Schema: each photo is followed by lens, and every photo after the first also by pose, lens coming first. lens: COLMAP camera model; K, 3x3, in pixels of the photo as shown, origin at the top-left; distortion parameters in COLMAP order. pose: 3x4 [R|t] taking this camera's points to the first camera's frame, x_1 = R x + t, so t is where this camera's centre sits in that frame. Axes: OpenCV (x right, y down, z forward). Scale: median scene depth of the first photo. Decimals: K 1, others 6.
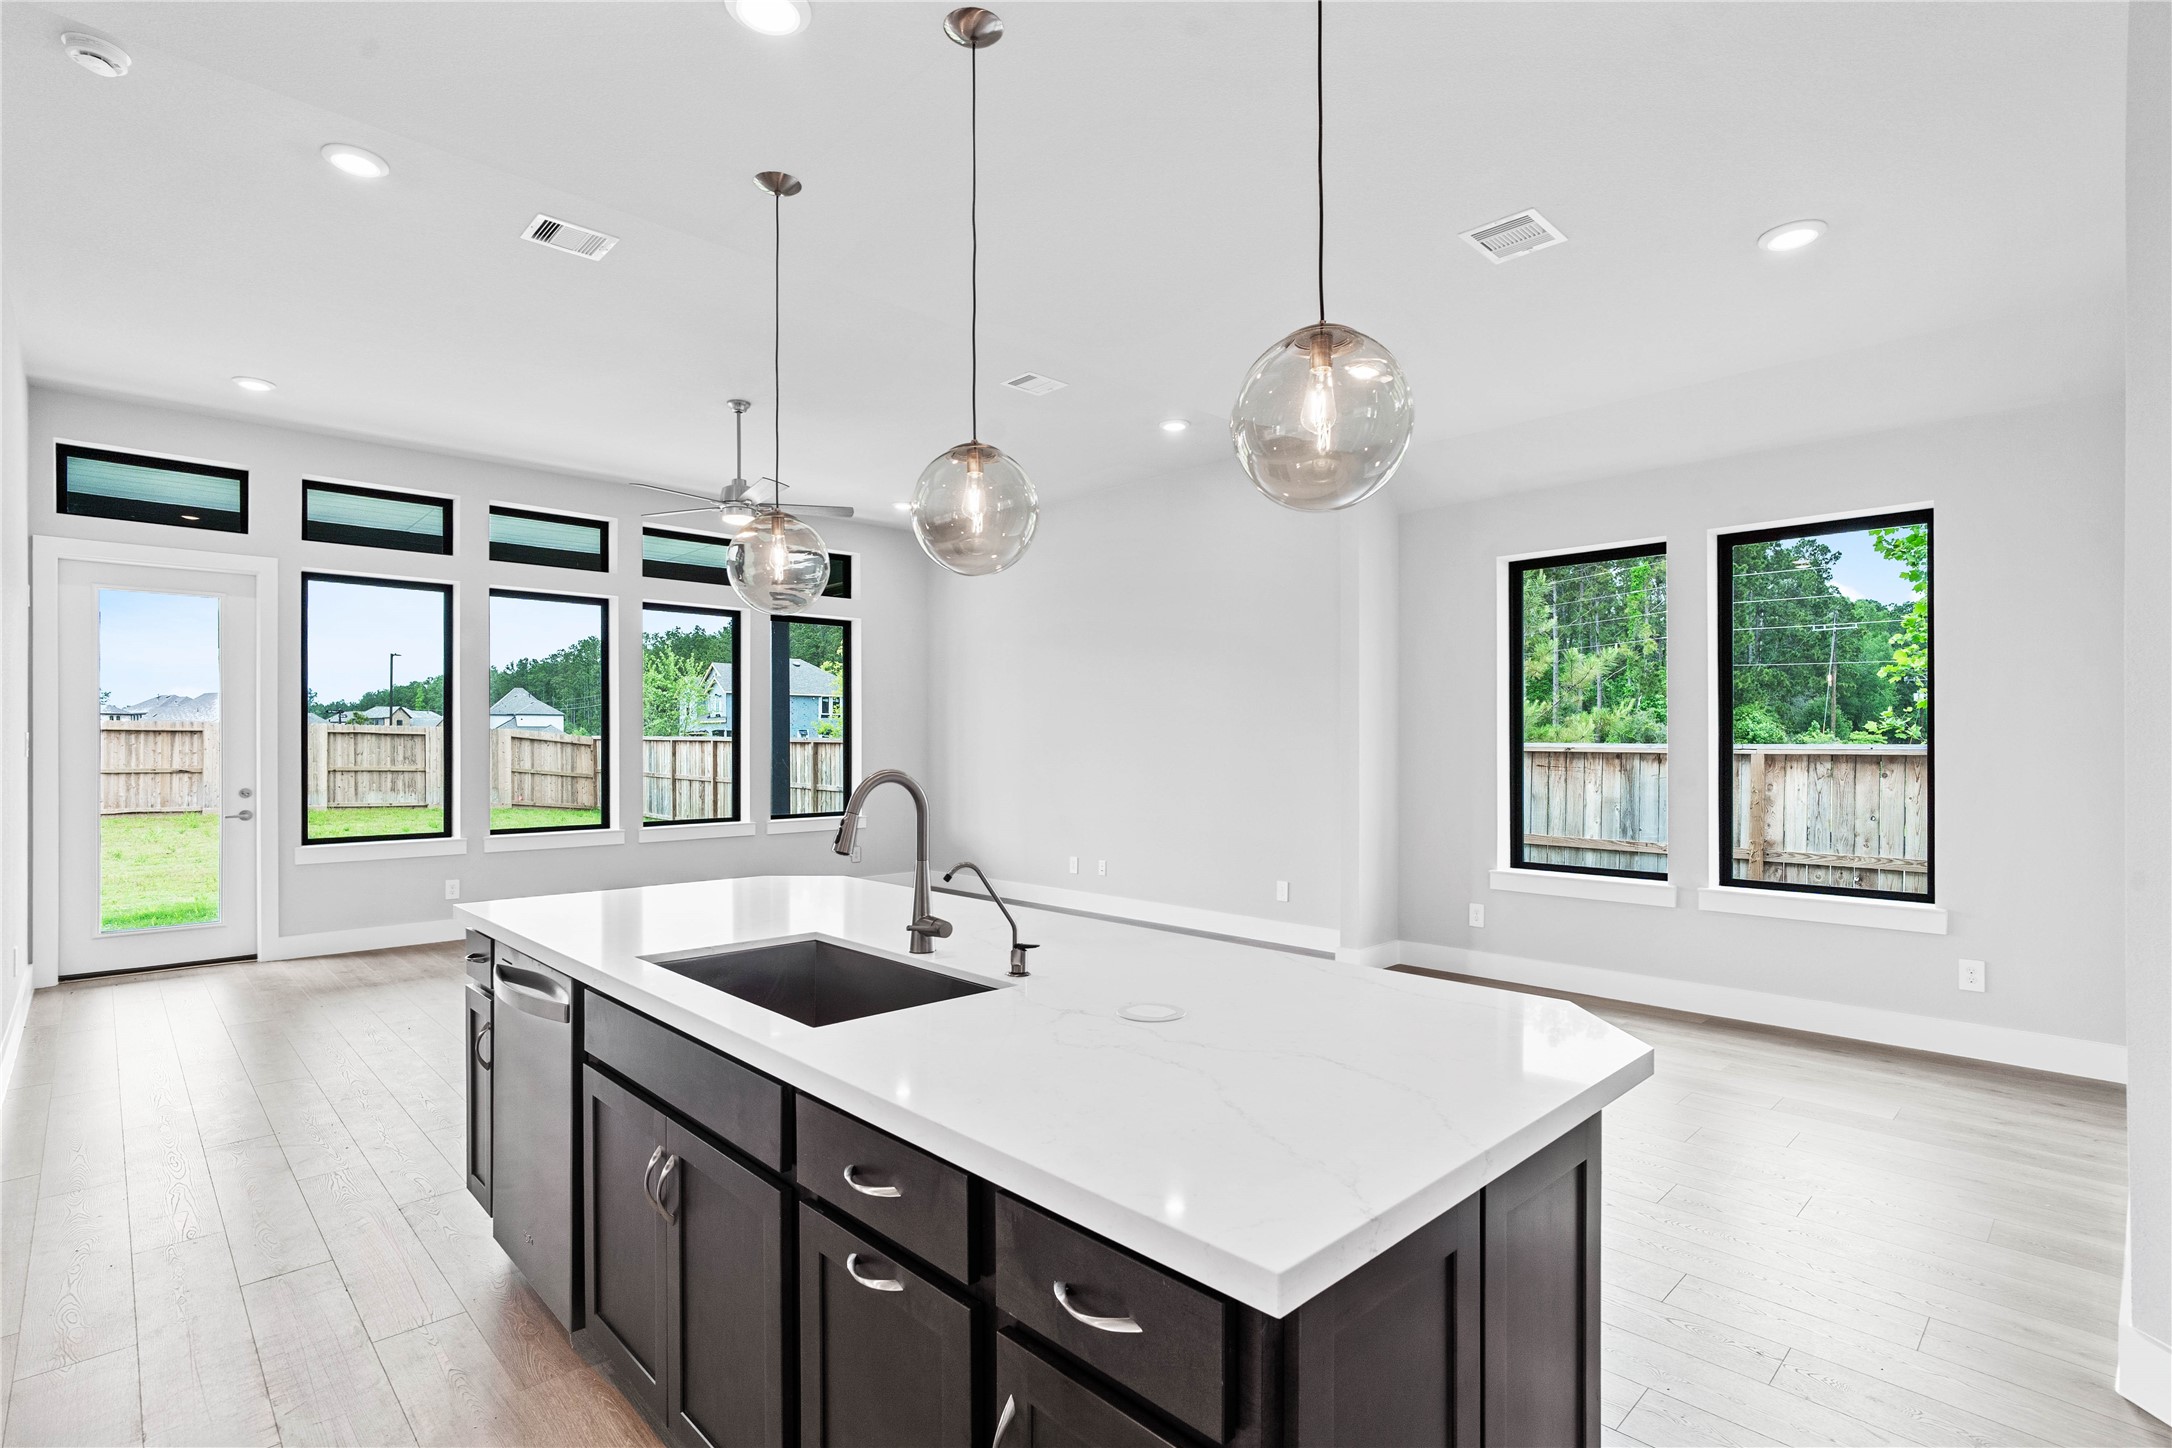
lens RADIAL K [[1022.0, 0, 1088.6], [0, 1022.0, 740.5], [0, 0, 1]] dist [-0.014559, 0.004716]
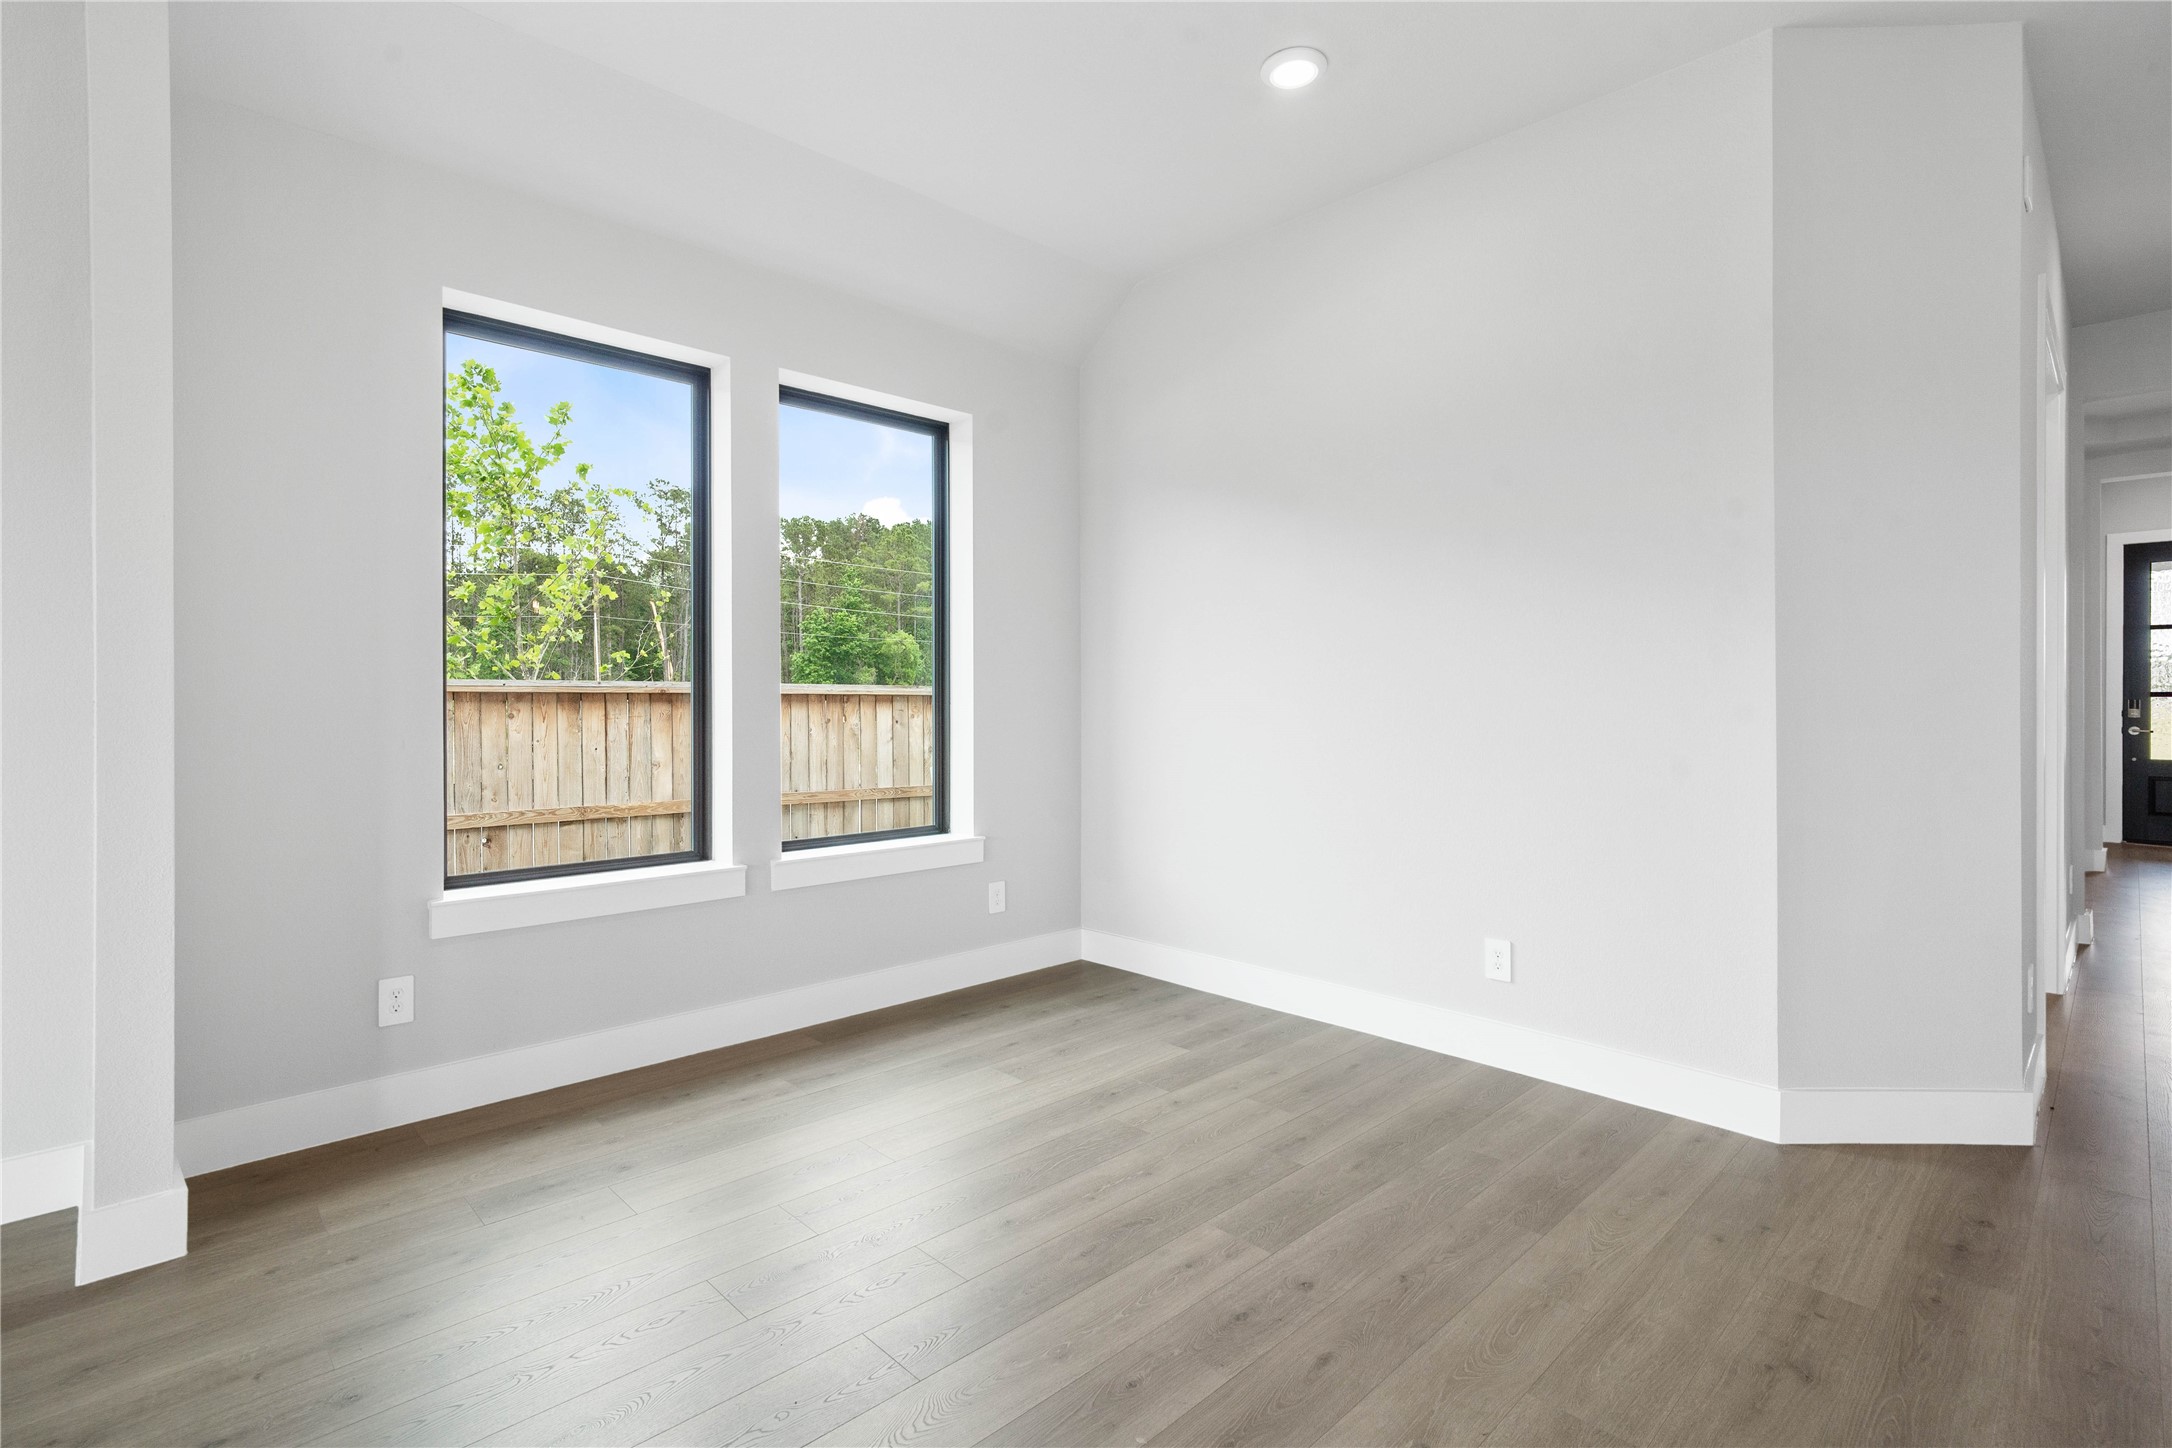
lens RADIAL K [[1022.0, 0, 1055.1], [0, 1022.0, 694.0], [0, 0, 1]] dist [-0.014559, 0.004716]
pose [[-0.000822, 0.009120, 0.999958, -0.104077], [-0.005128, 0.999945, -0.009124, 0.026318], [-0.999987, -0.005135, -0.000775, 0.660735]]
